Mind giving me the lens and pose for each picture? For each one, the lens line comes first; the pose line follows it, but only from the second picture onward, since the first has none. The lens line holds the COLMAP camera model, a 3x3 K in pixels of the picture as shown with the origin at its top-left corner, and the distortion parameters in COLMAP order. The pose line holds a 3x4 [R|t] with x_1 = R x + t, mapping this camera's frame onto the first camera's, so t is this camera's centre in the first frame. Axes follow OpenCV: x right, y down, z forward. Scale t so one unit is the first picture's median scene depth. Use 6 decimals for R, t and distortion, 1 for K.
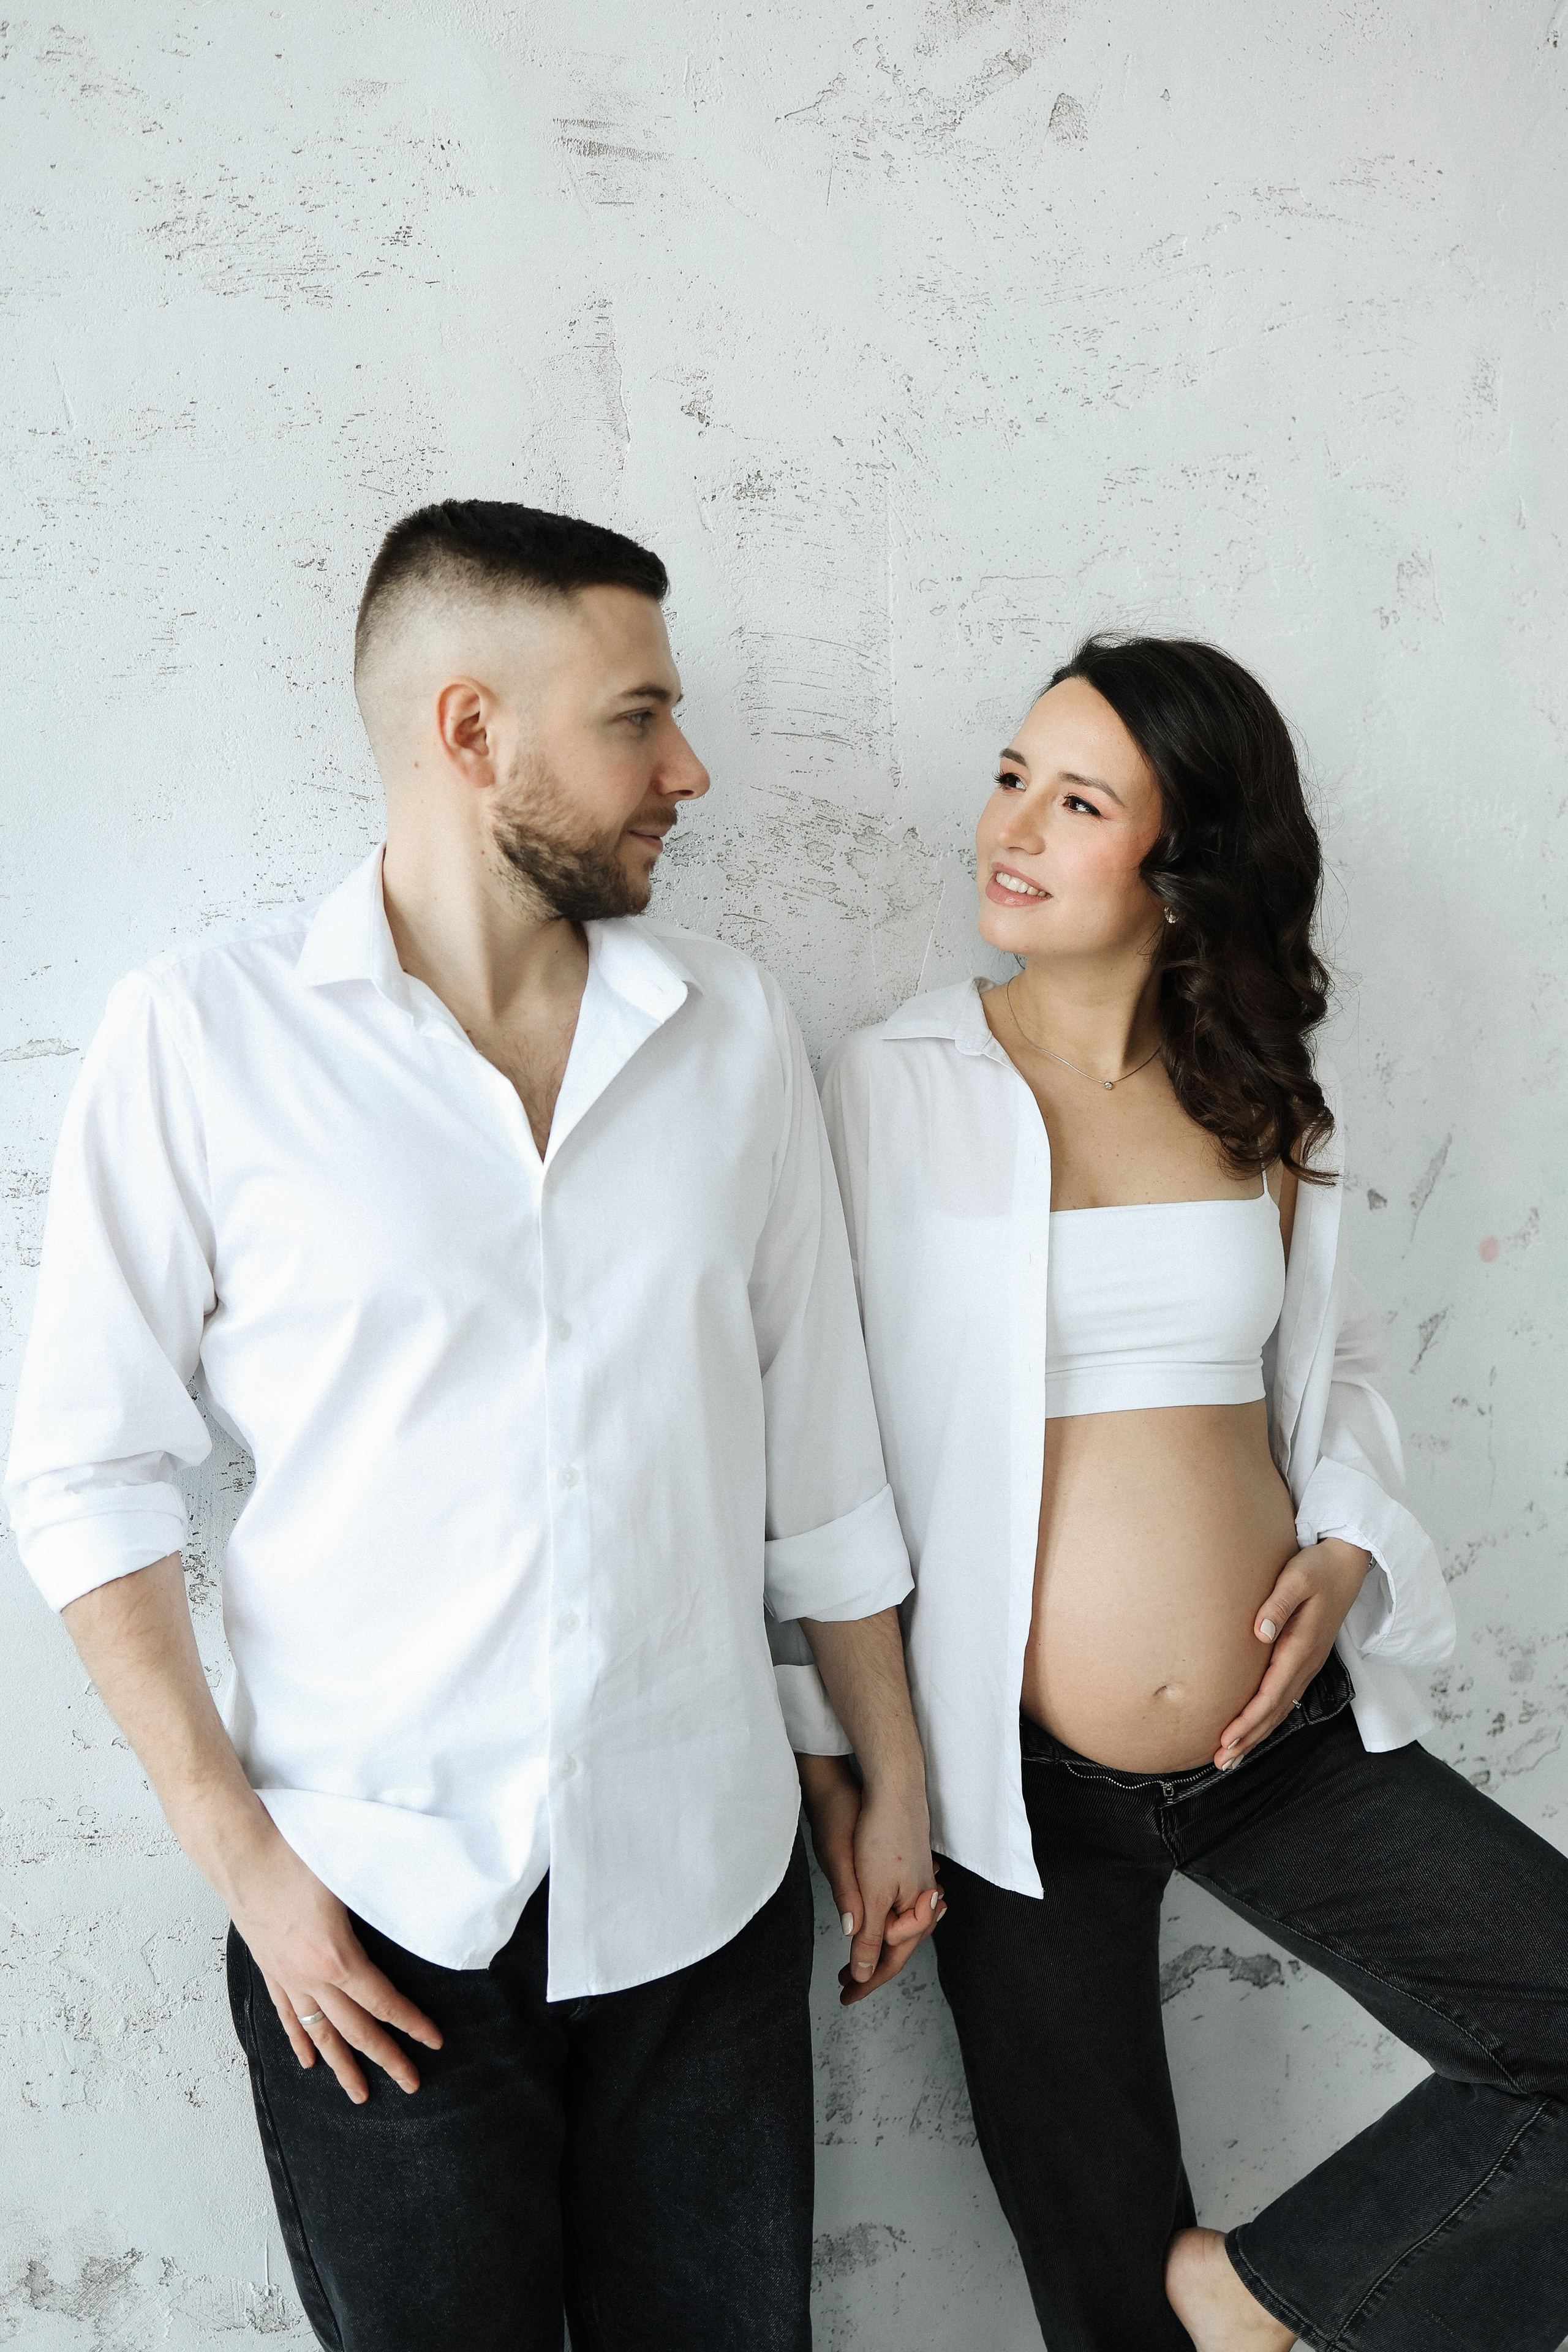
lens RADIAL K [[2372.9, 0, 795.6], [0, 2372.9, 1149.9], [0, 0, 1]] dist [-0.072937, 0.051783]
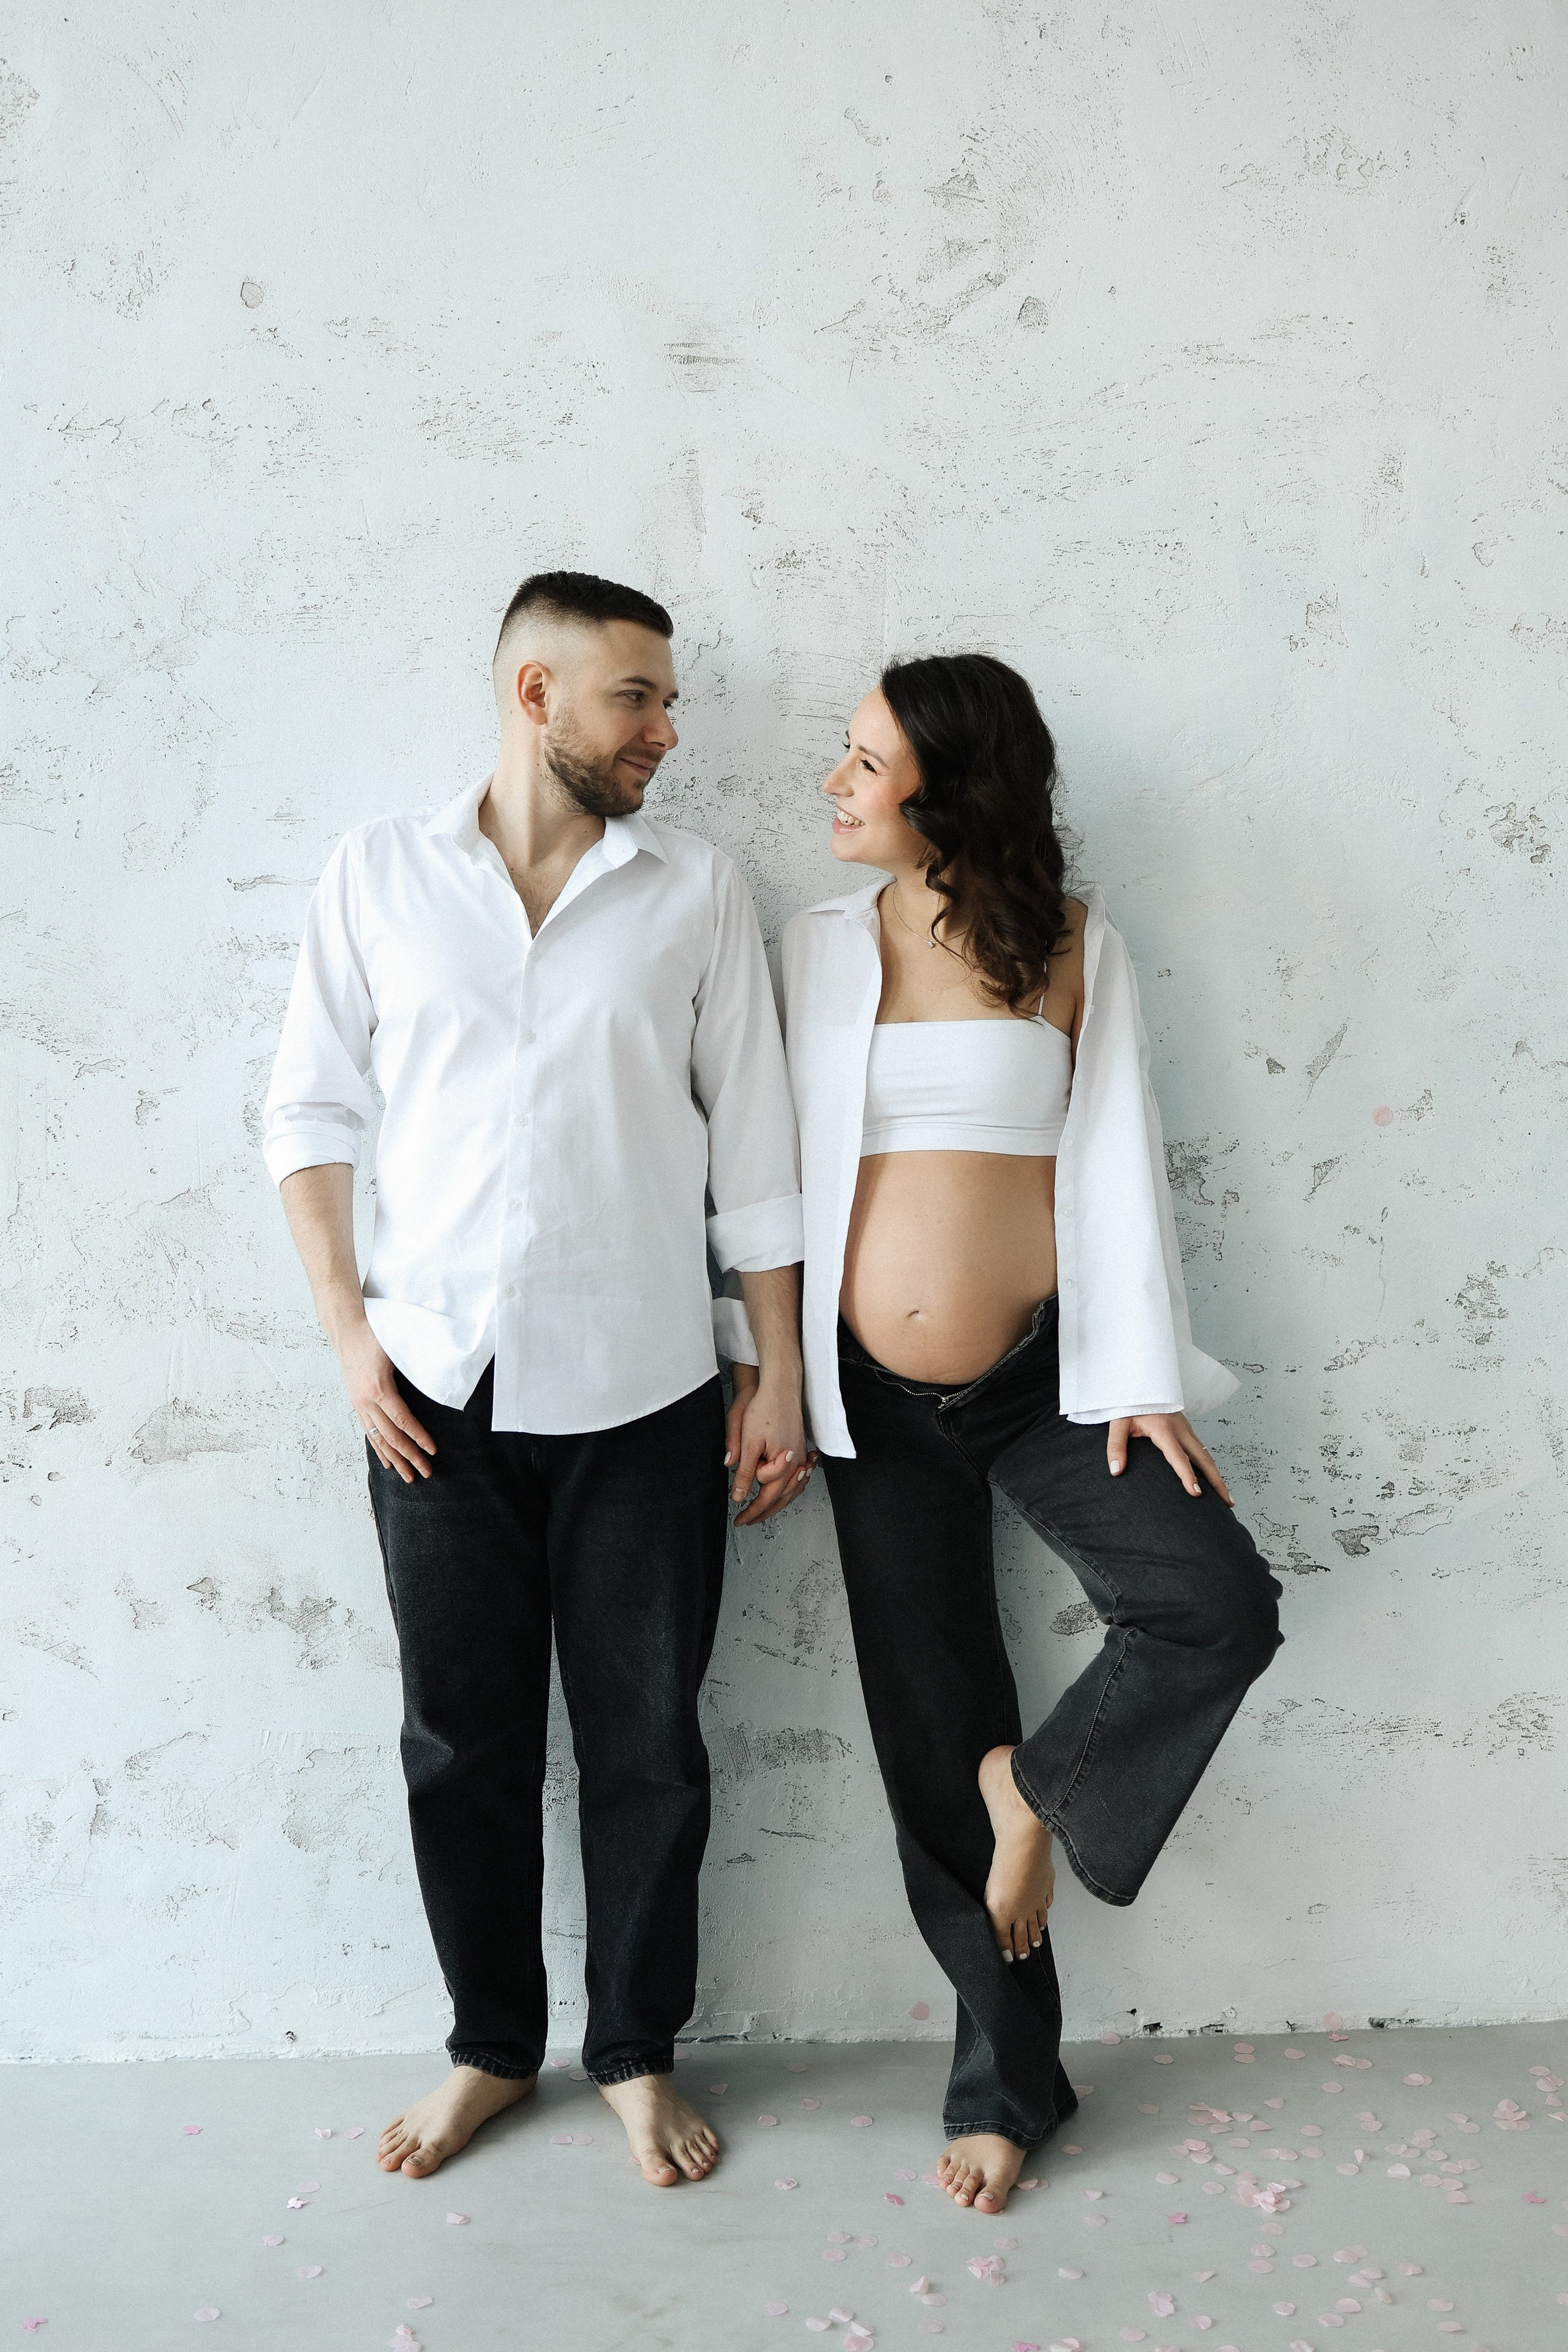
lens RADIAL K [[2377.8, 0, 791.7], [0, 2377.8, 1106.1], [0, 0, 1]] dist [-0.064118, 0.035299]
pose [[0.907124, 0.068995, -0.415170, 0.670196], [-0.093273, 0.994897, -0.038460, 0.145665], [0.410398, 0.073612, 0.908930, -0.422326]]
